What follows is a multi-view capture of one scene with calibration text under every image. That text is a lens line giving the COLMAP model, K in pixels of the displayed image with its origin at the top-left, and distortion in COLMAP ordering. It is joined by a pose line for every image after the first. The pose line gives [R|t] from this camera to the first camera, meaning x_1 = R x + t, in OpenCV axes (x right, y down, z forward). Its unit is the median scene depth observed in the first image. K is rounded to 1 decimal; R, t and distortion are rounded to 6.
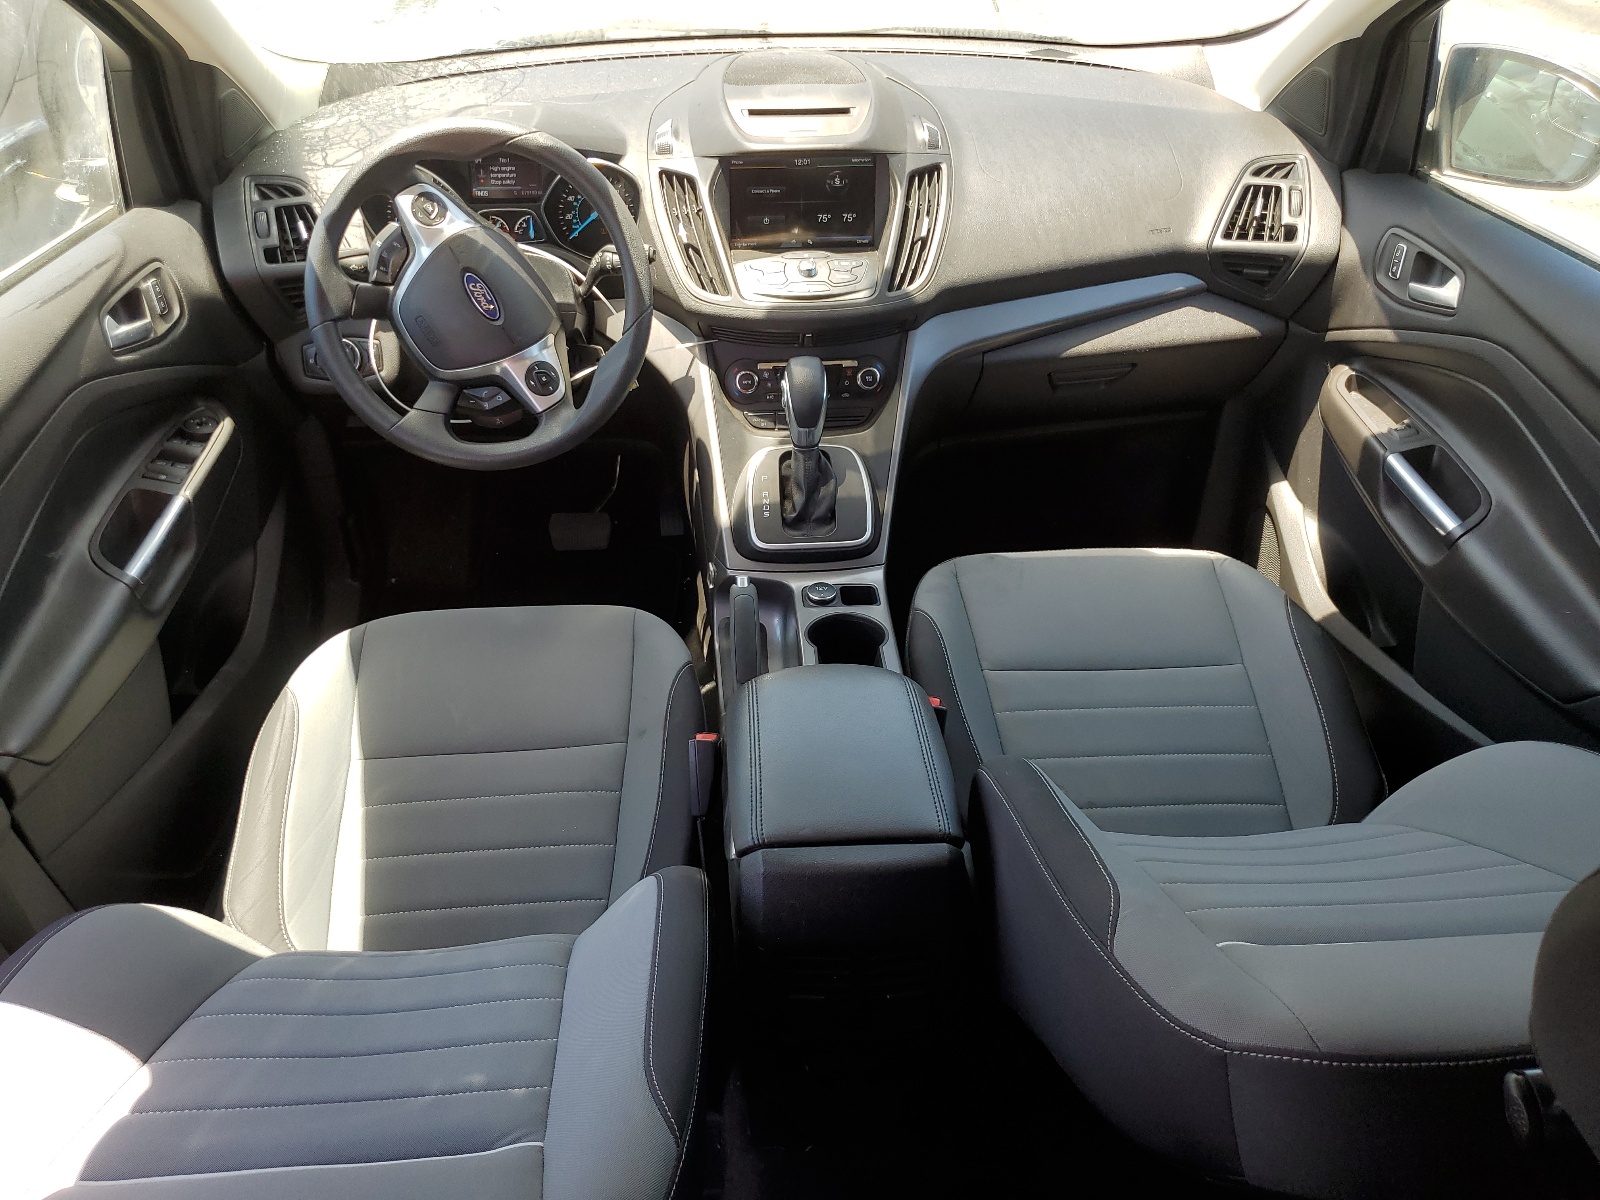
lens RADIAL K [[1218.9, 0, 798.3], [0, 1218.9, 599.6], [0, 0, 1]] dist [0.002455, 0.001179]
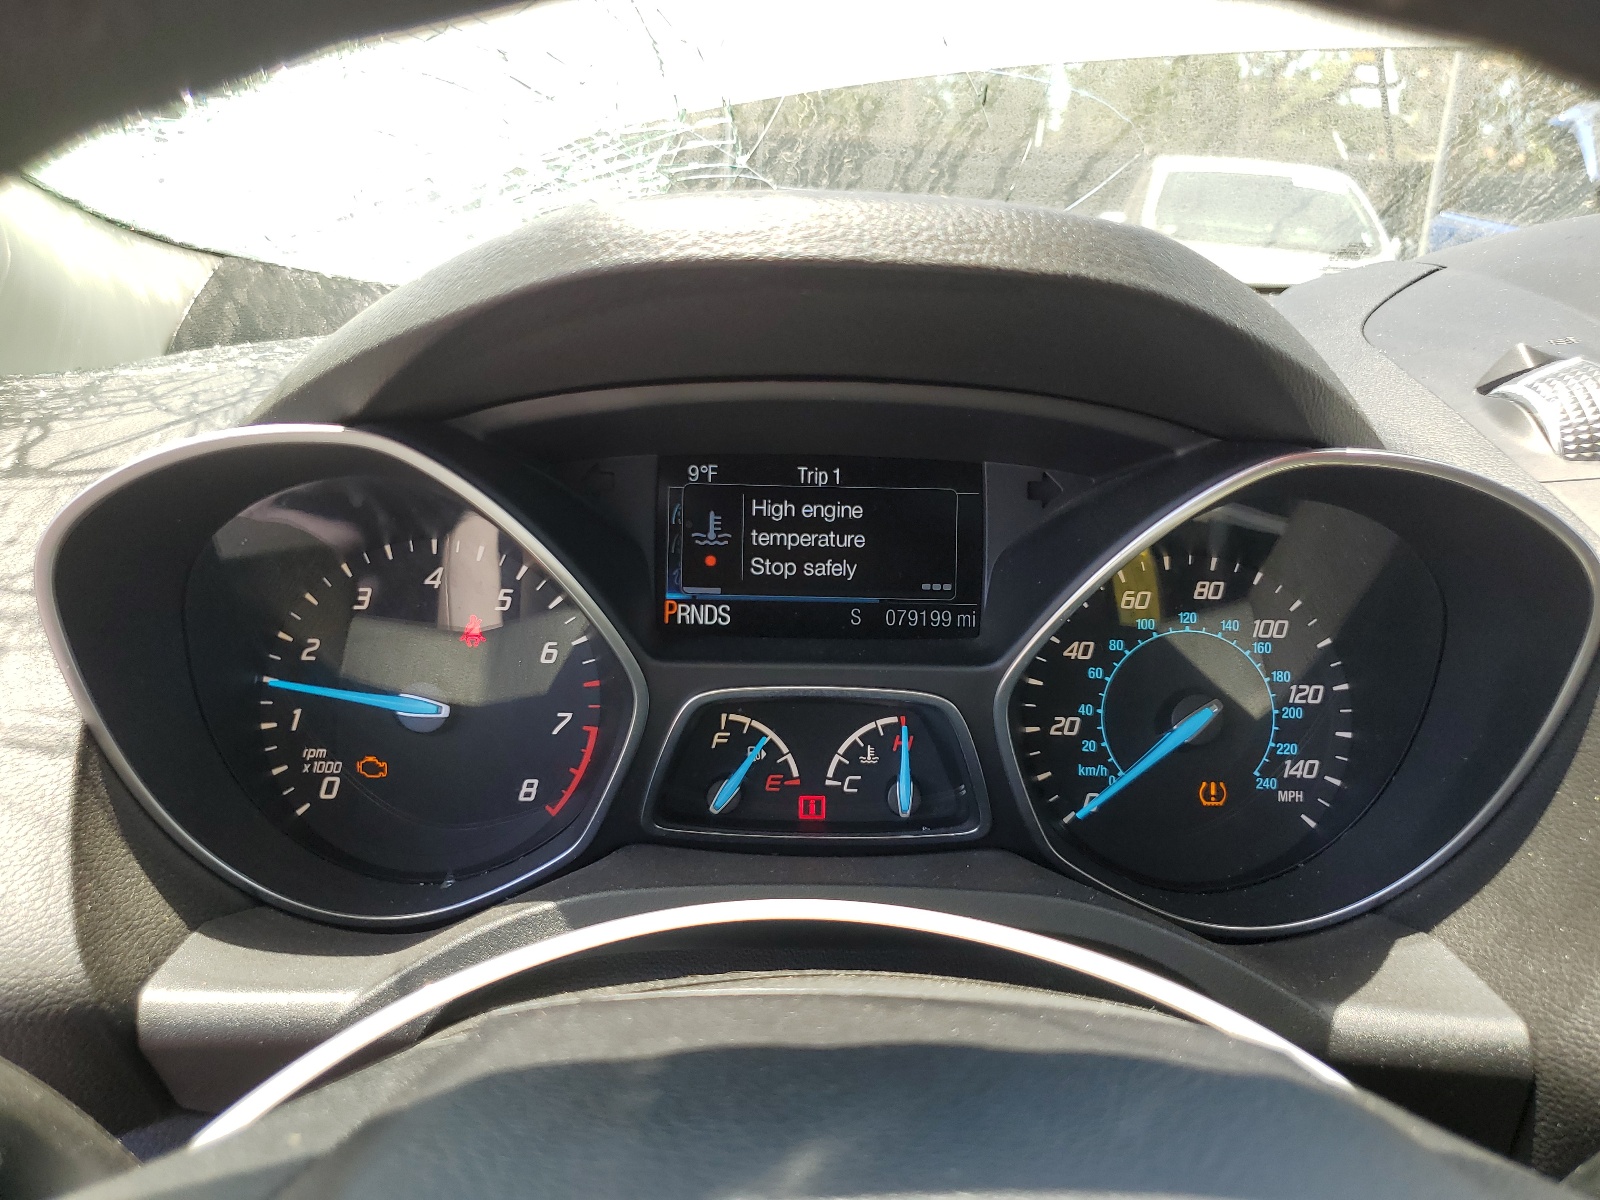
lens RADIAL K [[1218.9, 0, 799.9], [0, 1218.9, 602.8], [0, 0, 1]] dist [0.002455, 0.001179]
pose [[0.999268, 0.038202, -0.002100, -0.238060], [-0.036723, 0.942284, -0.332795, -0.259866], [-0.010735, 0.332629, 0.942997, 0.783475]]
